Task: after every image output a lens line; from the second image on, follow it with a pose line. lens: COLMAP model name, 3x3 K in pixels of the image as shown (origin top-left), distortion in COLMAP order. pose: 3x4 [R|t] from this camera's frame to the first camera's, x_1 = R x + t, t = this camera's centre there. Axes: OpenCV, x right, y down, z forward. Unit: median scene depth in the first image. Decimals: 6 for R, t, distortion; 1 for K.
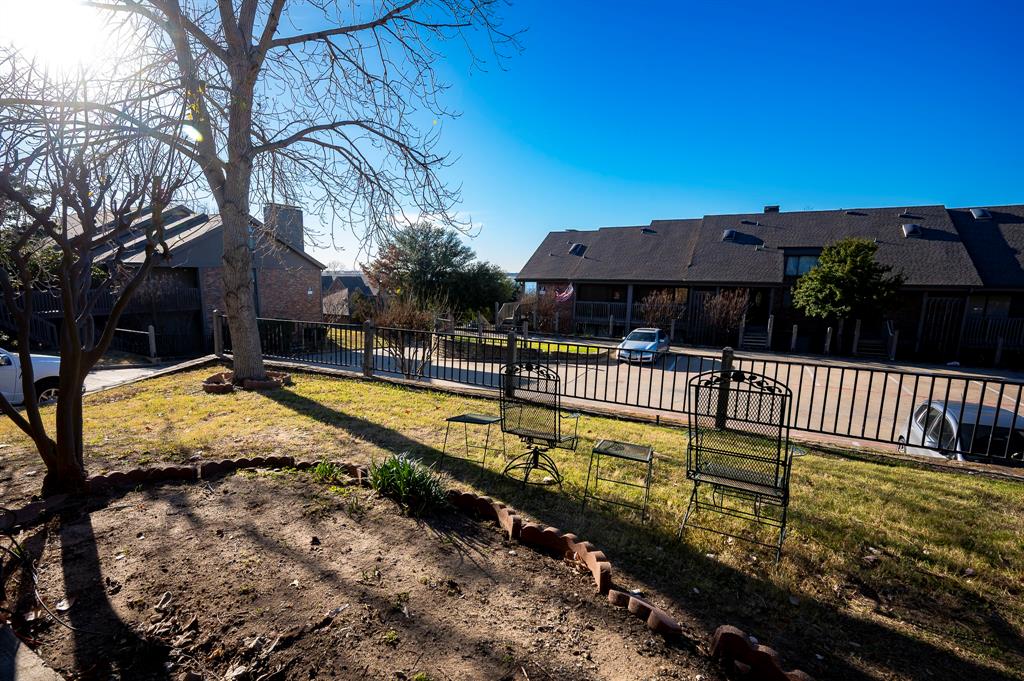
lens RADIAL K [[472.8, 0, 512.0], [0, 472.8, 340.5], [0, 0, 1]] dist [-0.000828, -0.000033]
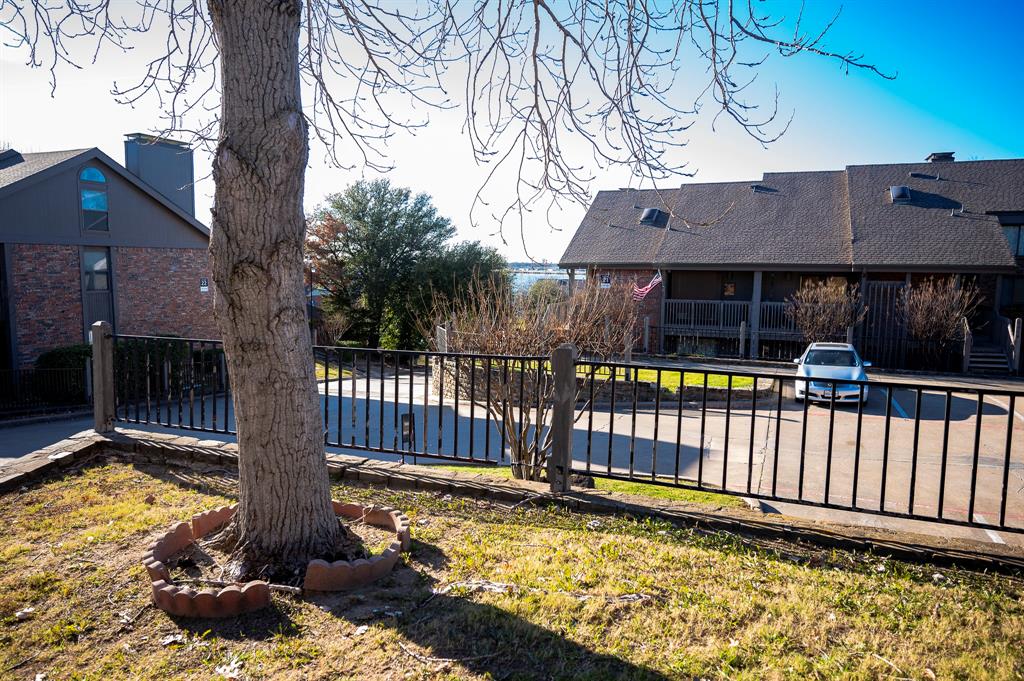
lens RADIAL K [[650.7, 0, 511.8], [0, 650.7, 329.6], [0, 0, 1]] dist [0.004093, 0.001869]
pose [[0.994671, -0.012690, 0.102313, -0.151959], [0.016993, 0.999003, -0.041294, -0.012754], [-0.101687, 0.042812, 0.993895, 0.185575]]
